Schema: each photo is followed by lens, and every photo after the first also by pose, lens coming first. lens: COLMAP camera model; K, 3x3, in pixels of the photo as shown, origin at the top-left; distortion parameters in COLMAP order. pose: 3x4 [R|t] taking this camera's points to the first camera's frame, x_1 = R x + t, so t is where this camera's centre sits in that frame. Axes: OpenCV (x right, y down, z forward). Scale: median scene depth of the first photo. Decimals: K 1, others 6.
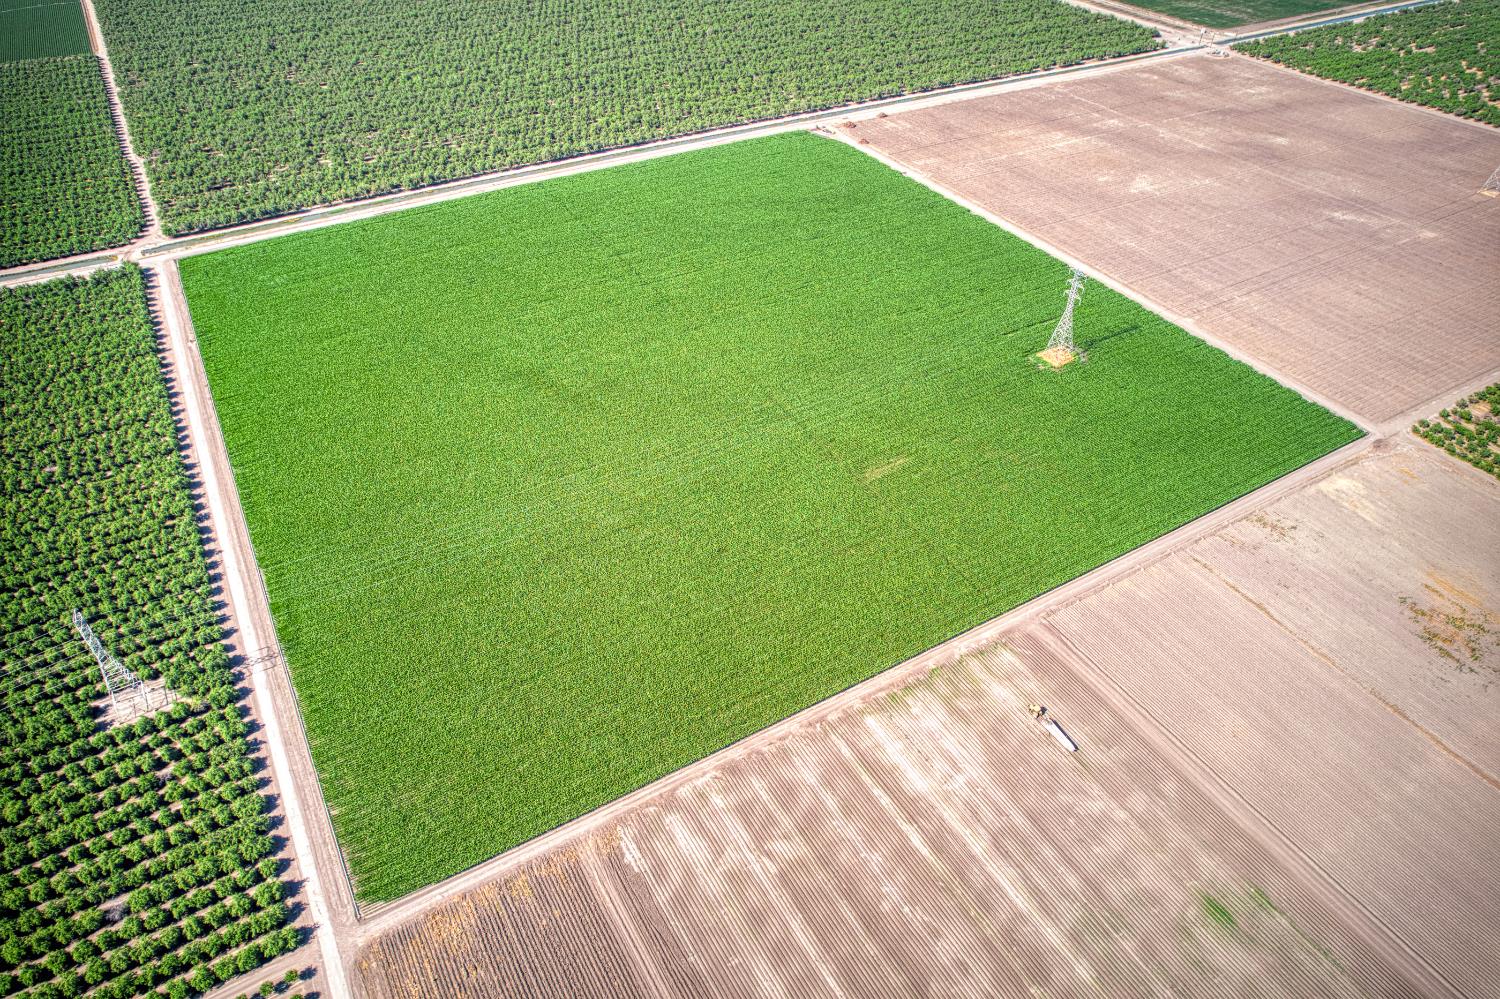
lens RADIAL K [[966.3, 0, 750.0], [0, 966.3, 499.5], [0, 0, 1]] dist [-0.091740, 0.085882]
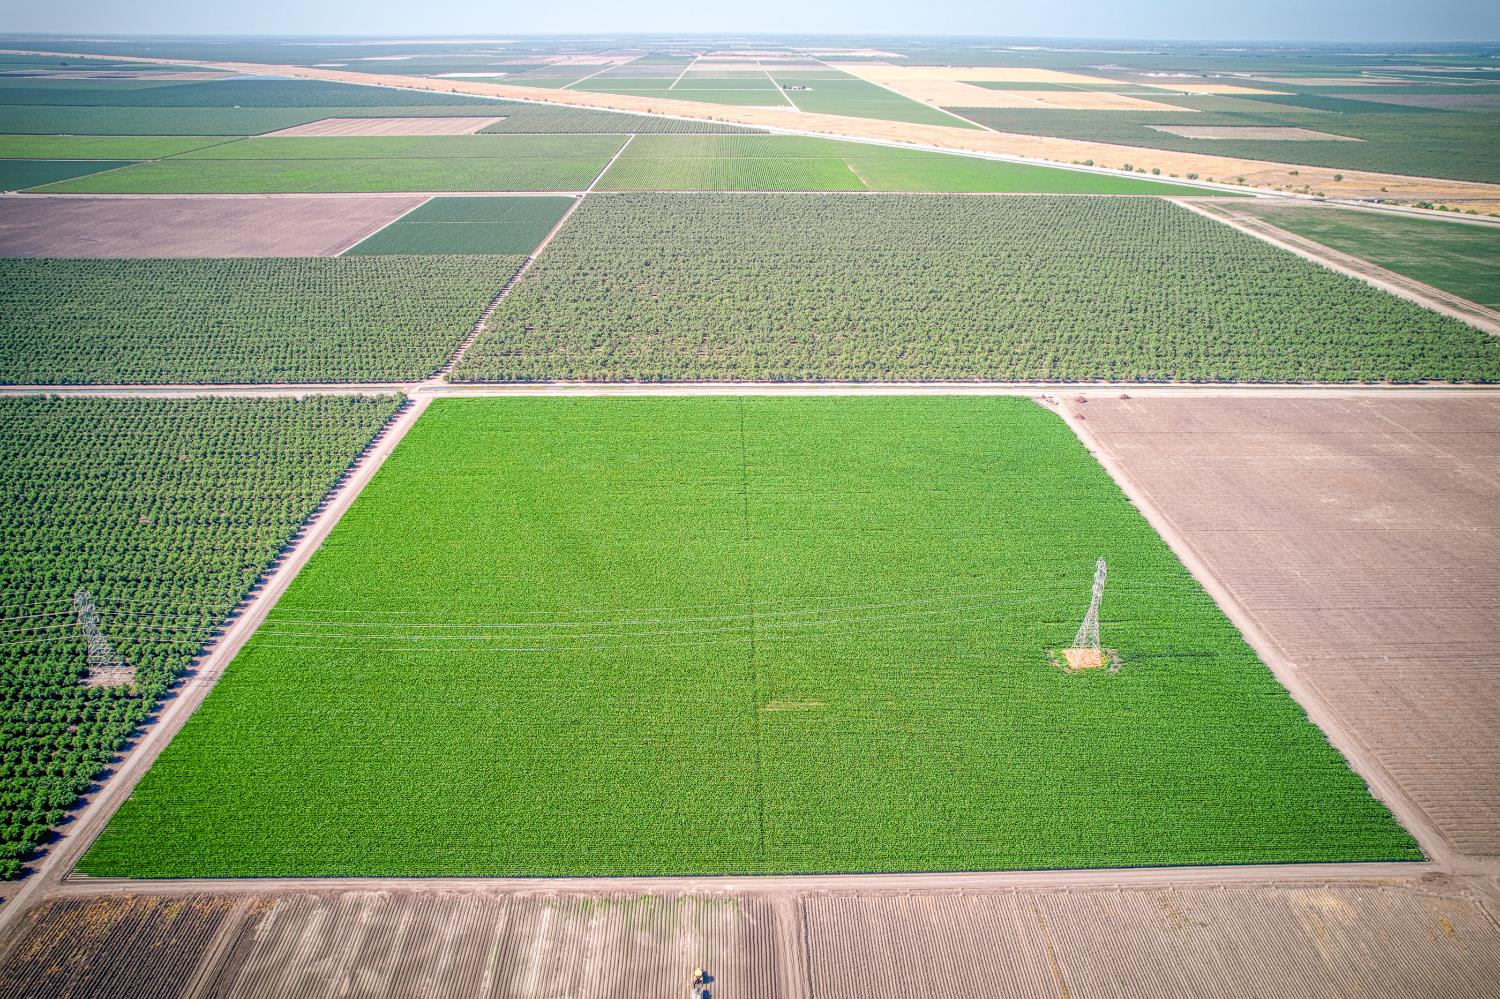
lens RADIAL K [[1010.8, 0, 764.7], [0, 1010.8, 471.1], [0, 0, 1]] dist [-0.081690, 0.067666]
pose [[0.876420, 0.194175, -0.440662, 0.326012], [-0.309700, 0.928022, -0.207028, -0.021525], [0.368745, 0.317917, 0.873474, 0.027769]]
